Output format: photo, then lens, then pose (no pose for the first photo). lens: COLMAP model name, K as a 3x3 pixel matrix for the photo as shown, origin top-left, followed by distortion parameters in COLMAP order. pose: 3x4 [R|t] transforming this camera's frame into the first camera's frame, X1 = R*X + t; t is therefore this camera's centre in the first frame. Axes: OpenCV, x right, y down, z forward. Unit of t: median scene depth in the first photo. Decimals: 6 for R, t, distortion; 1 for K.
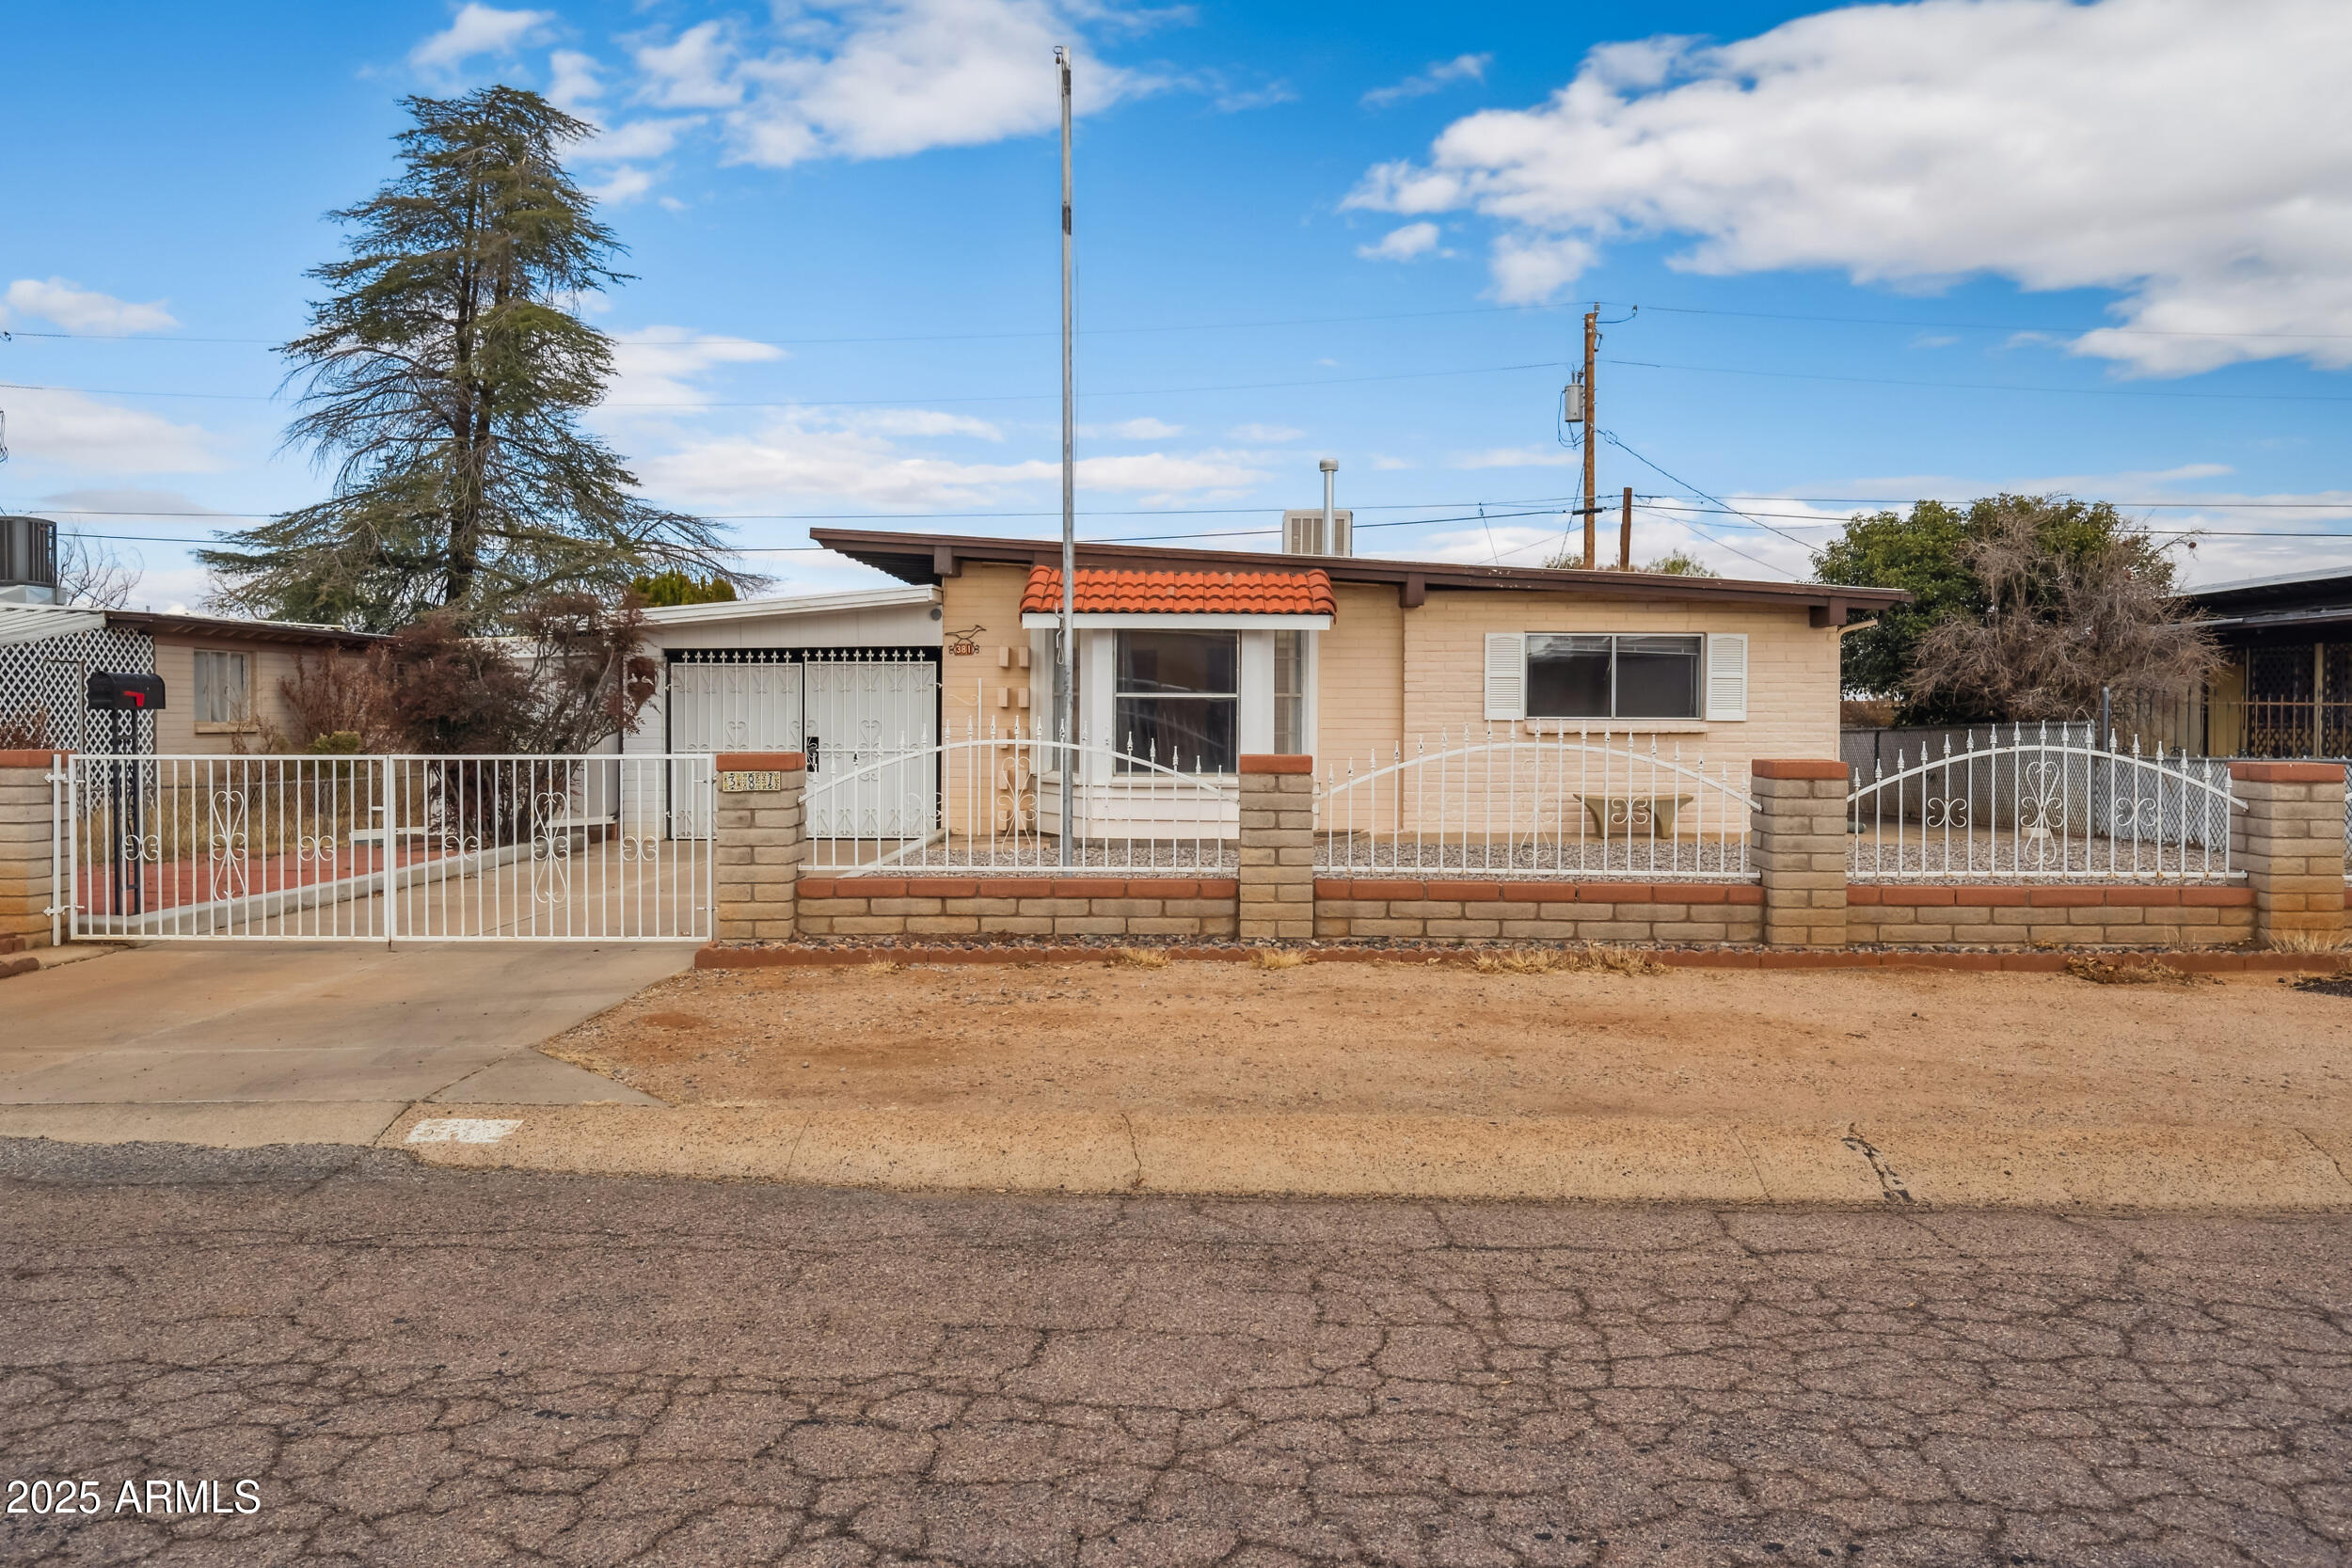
lens RADIAL K [[1615.4, 0, 1128.2], [0, 1615.4, 787.9], [0, 0, 1]] dist [-0.004980, -0.001493]
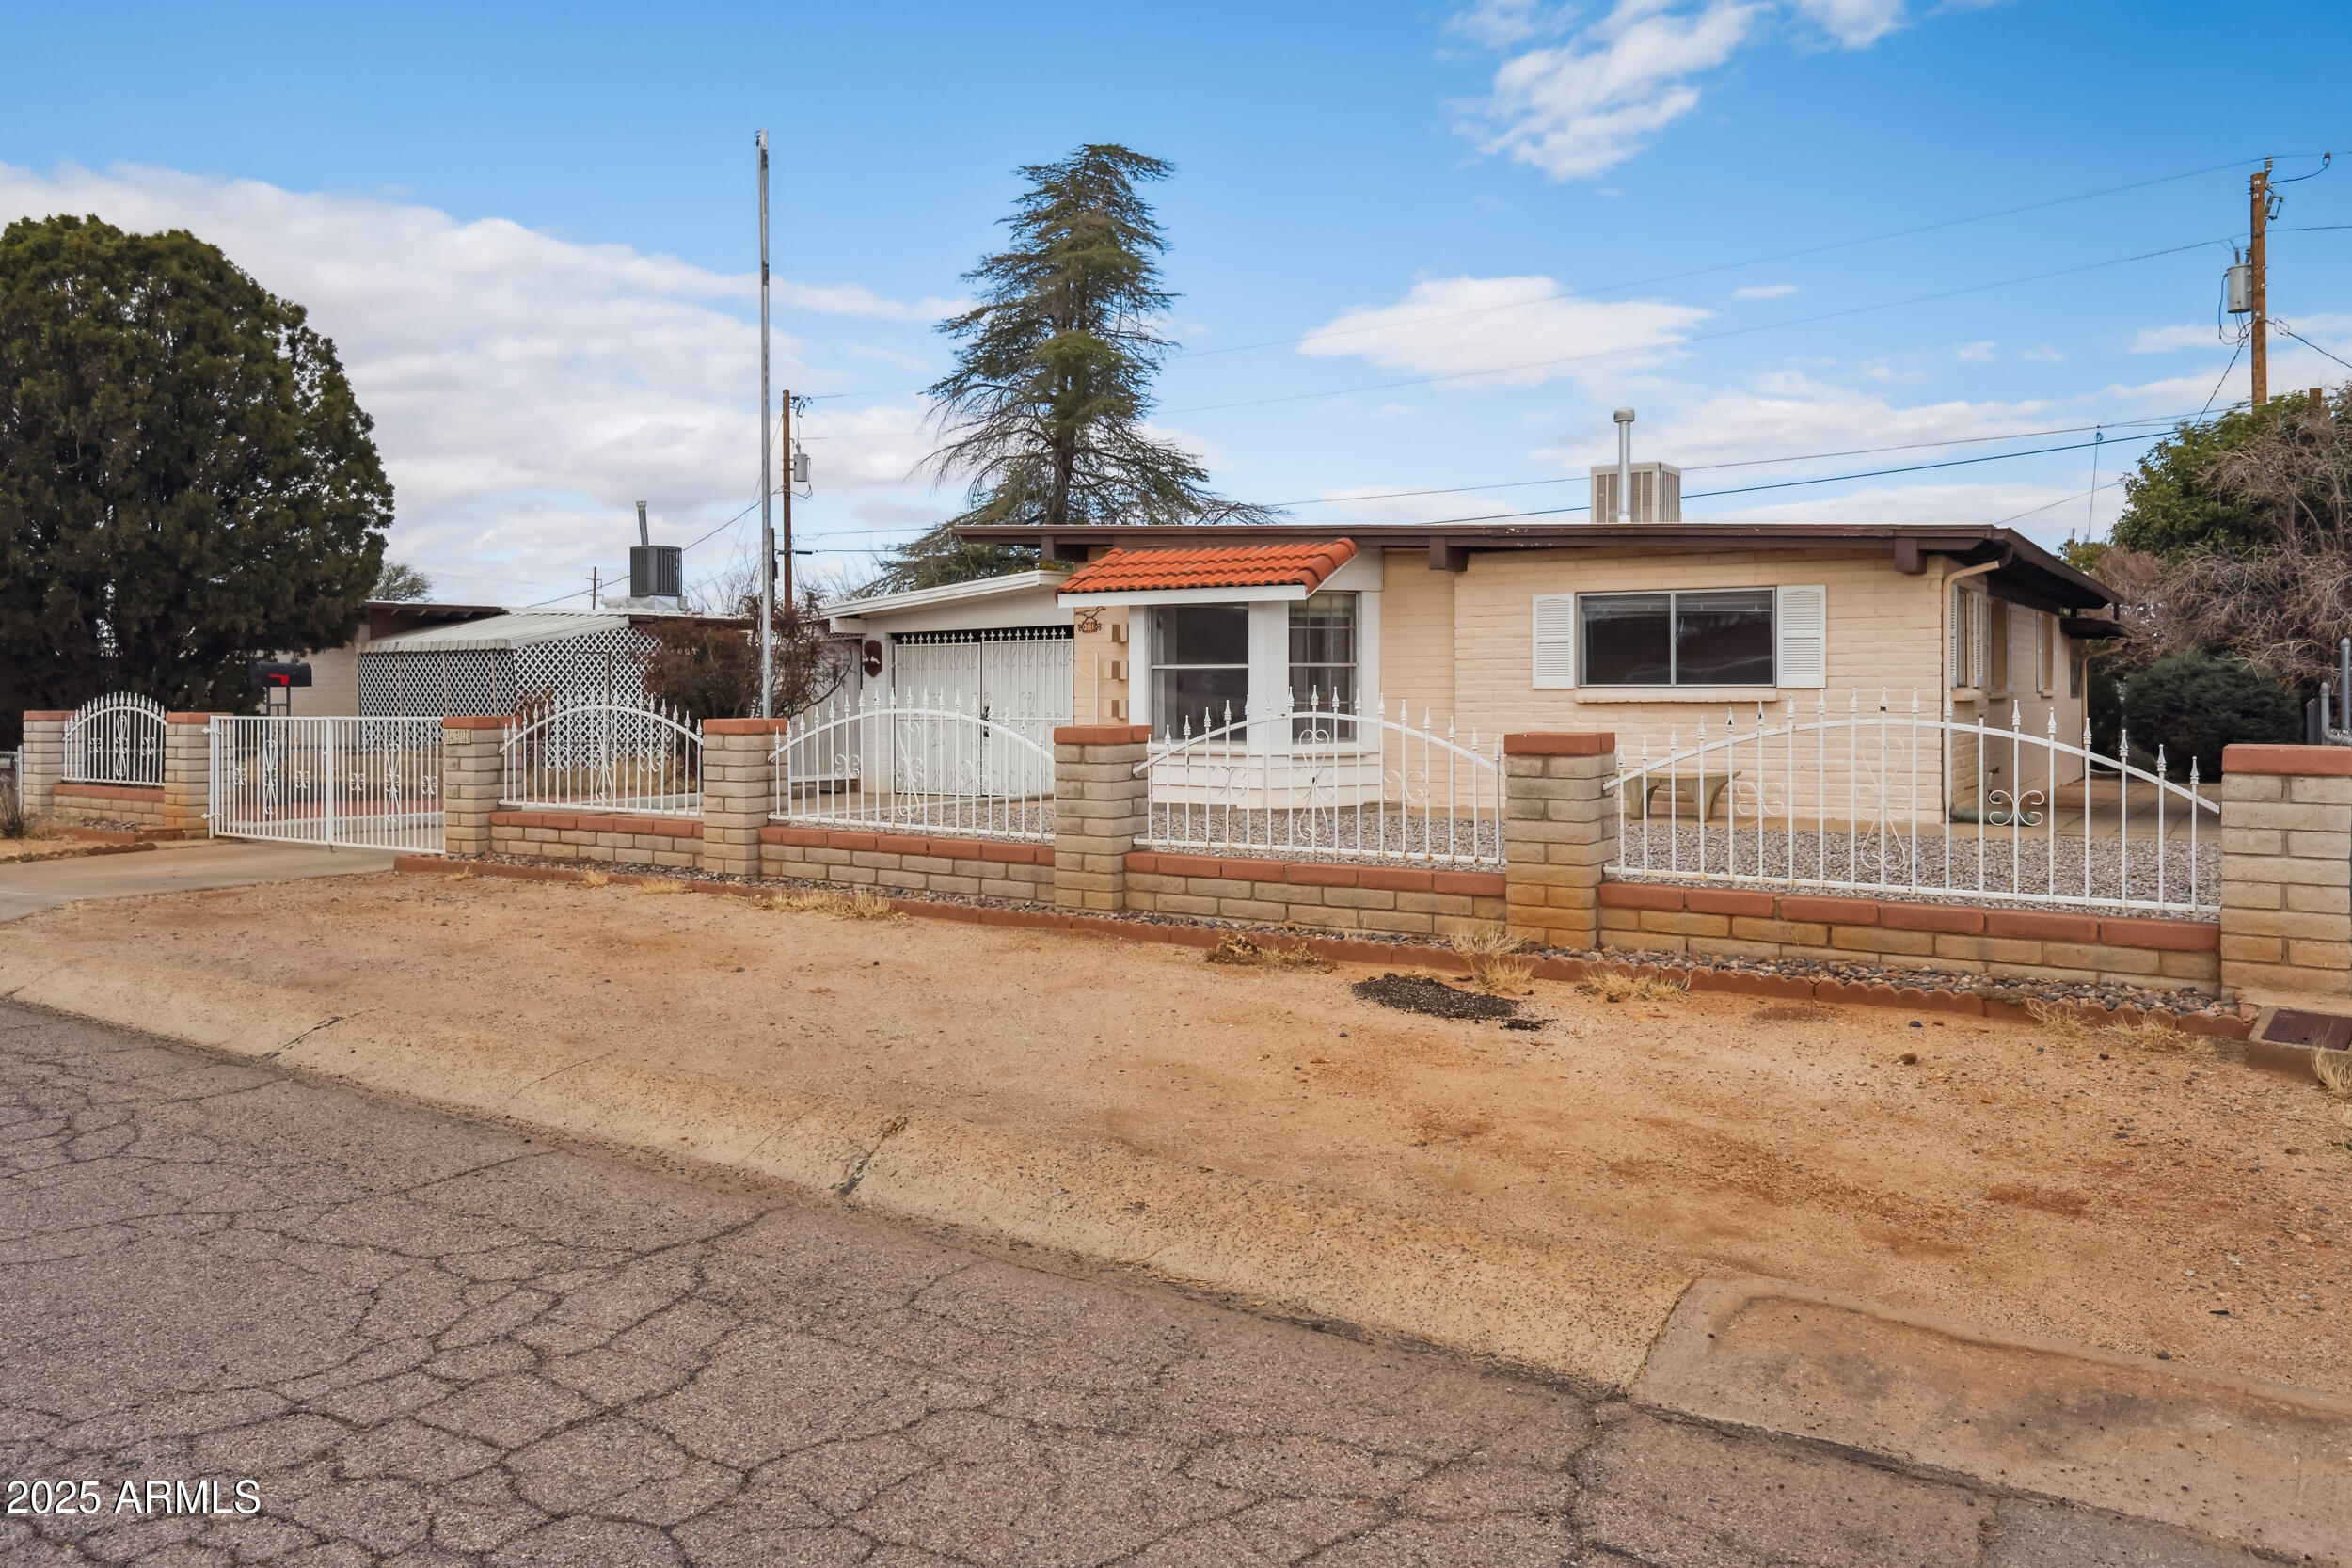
lens RADIAL K [[1615.4, 0, 1151.2], [0, 1615.4, 780.8], [0, 0, 1]] dist [-0.004980, -0.001493]
pose [[0.847089, 0.024149, -0.530901, 0.530345], [-0.017922, 0.999697, 0.016876, -0.000250], [0.531148, -0.004781, 0.847266, 0.088518]]
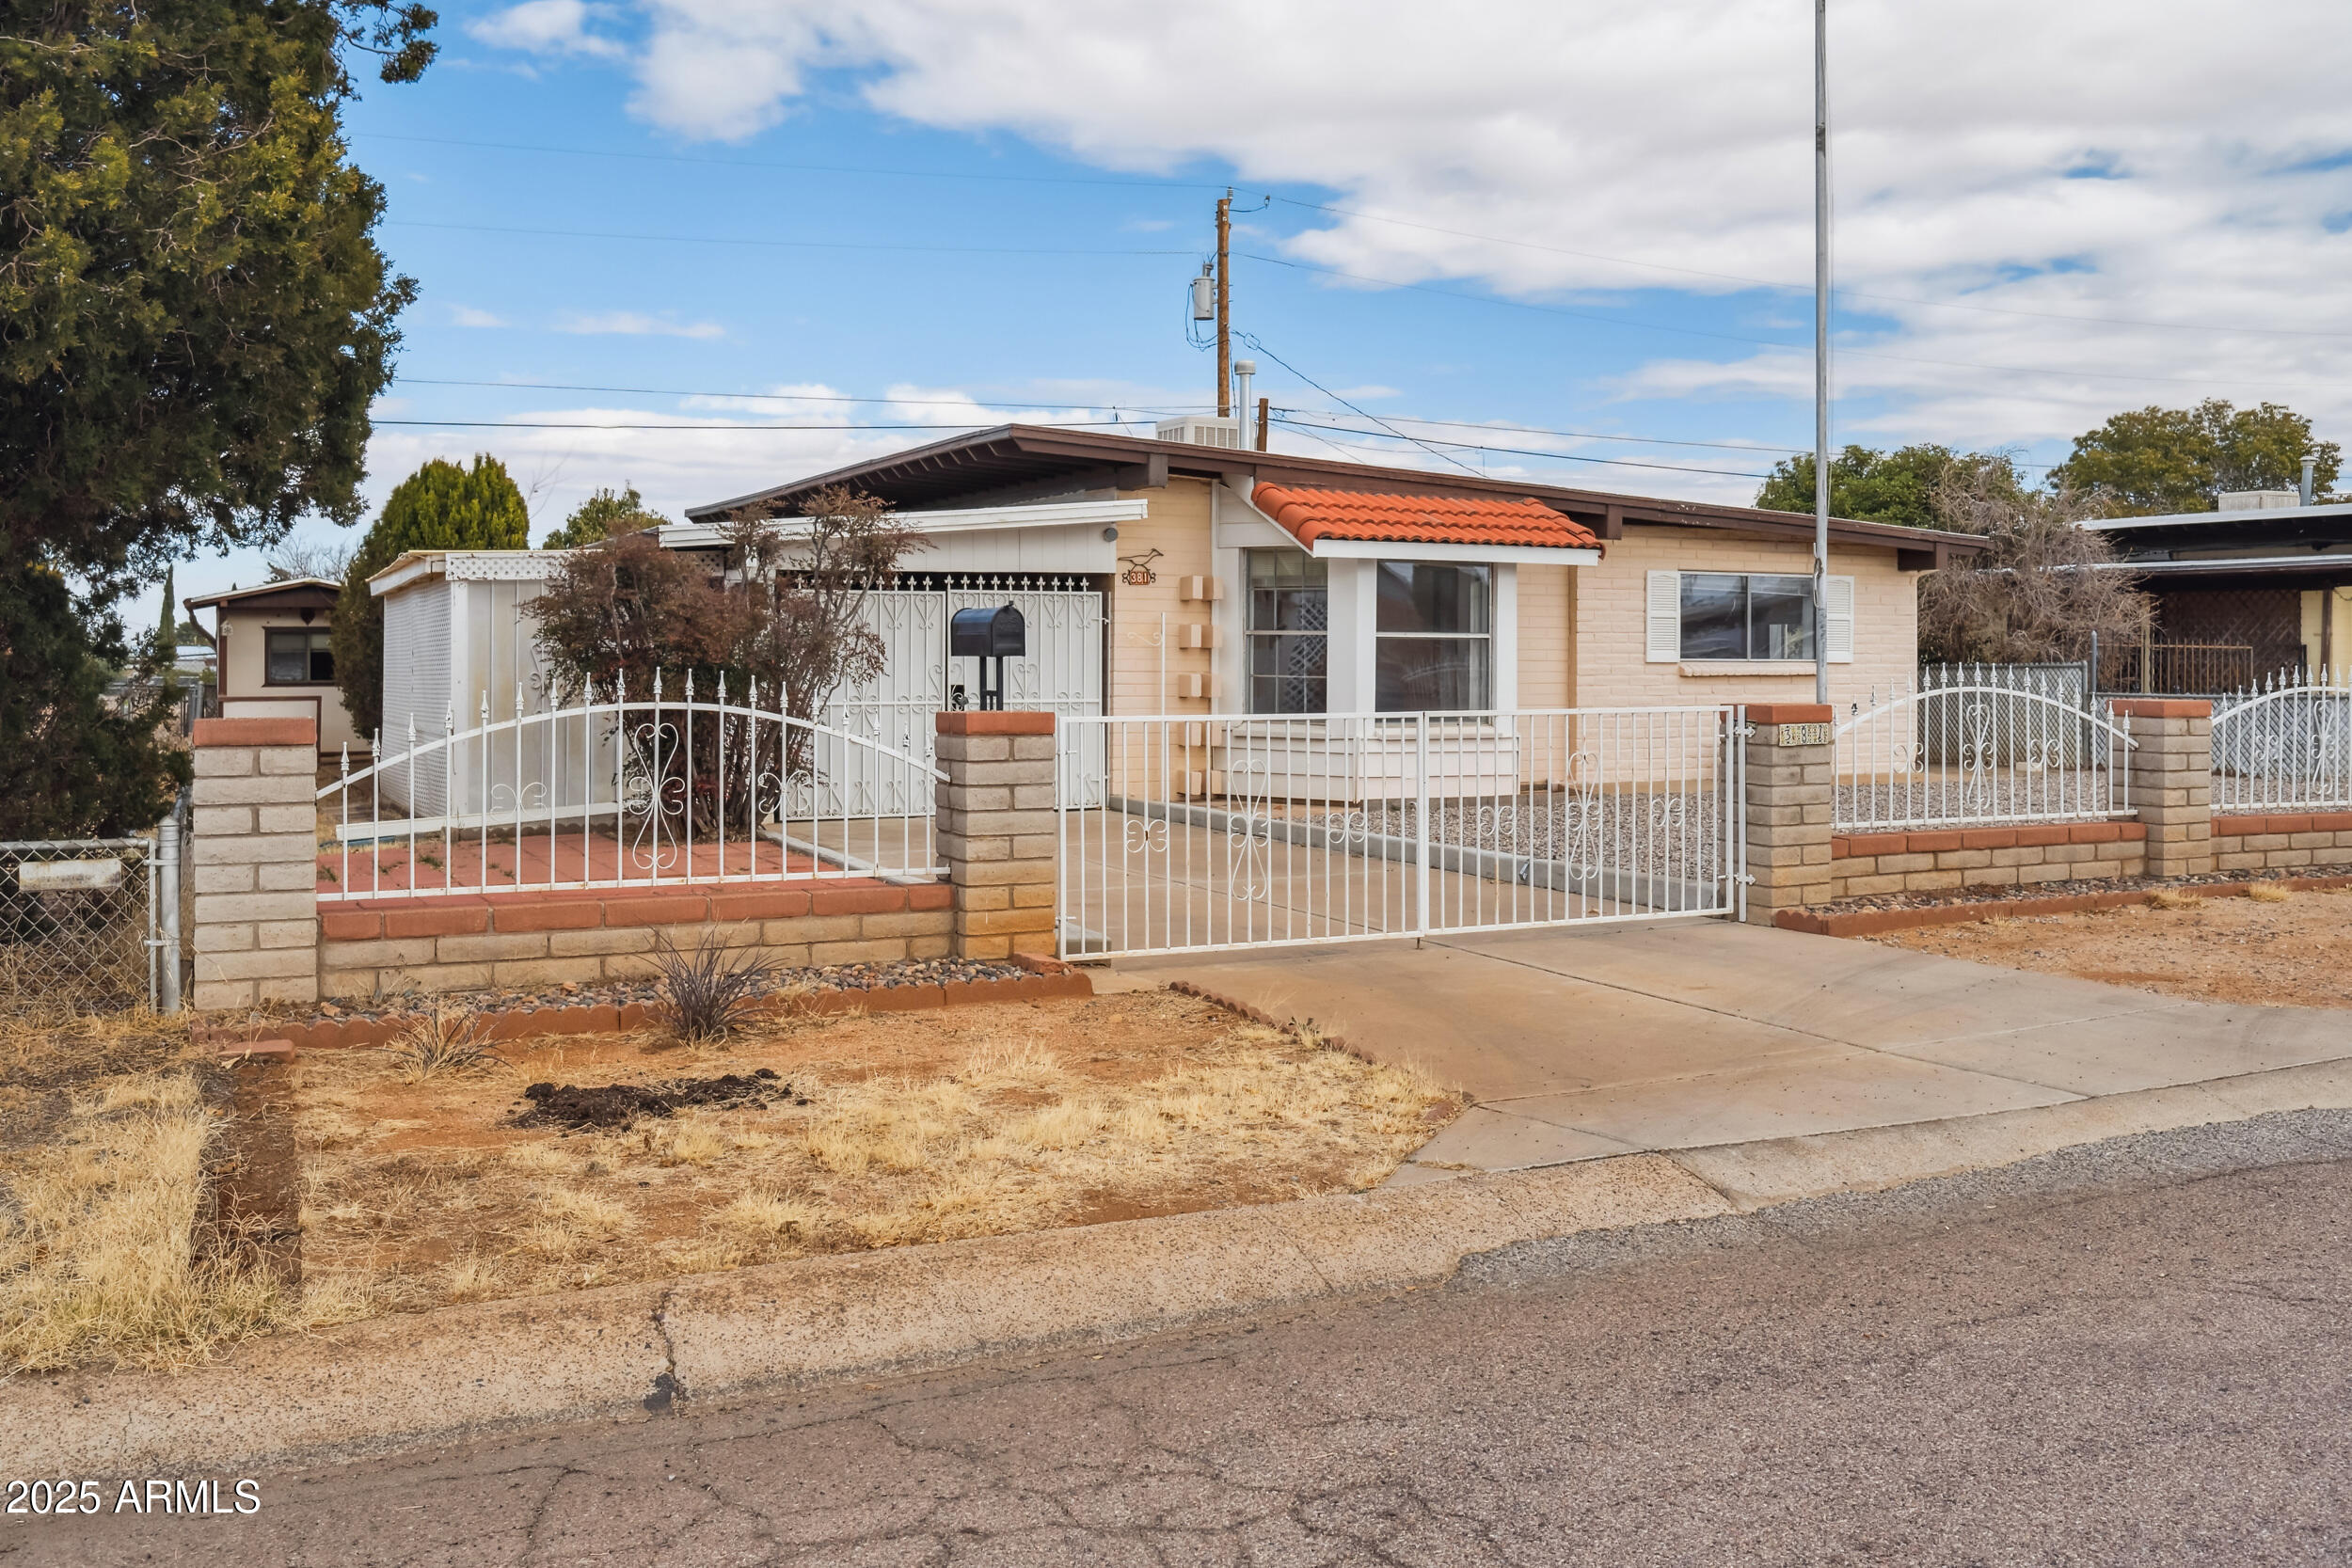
lens RADIAL K [[2067.0, 0, 1162.5], [0, 2067.0, 766.0], [0, 0, 1]] dist [0.059373, 0.003128]
pose [[0.876195, -0.025794, 0.481266, -0.608491], [0.020858, 0.999661, 0.015603, -0.006565], [-0.481506, -0.003633, 0.876436, 0.074053]]
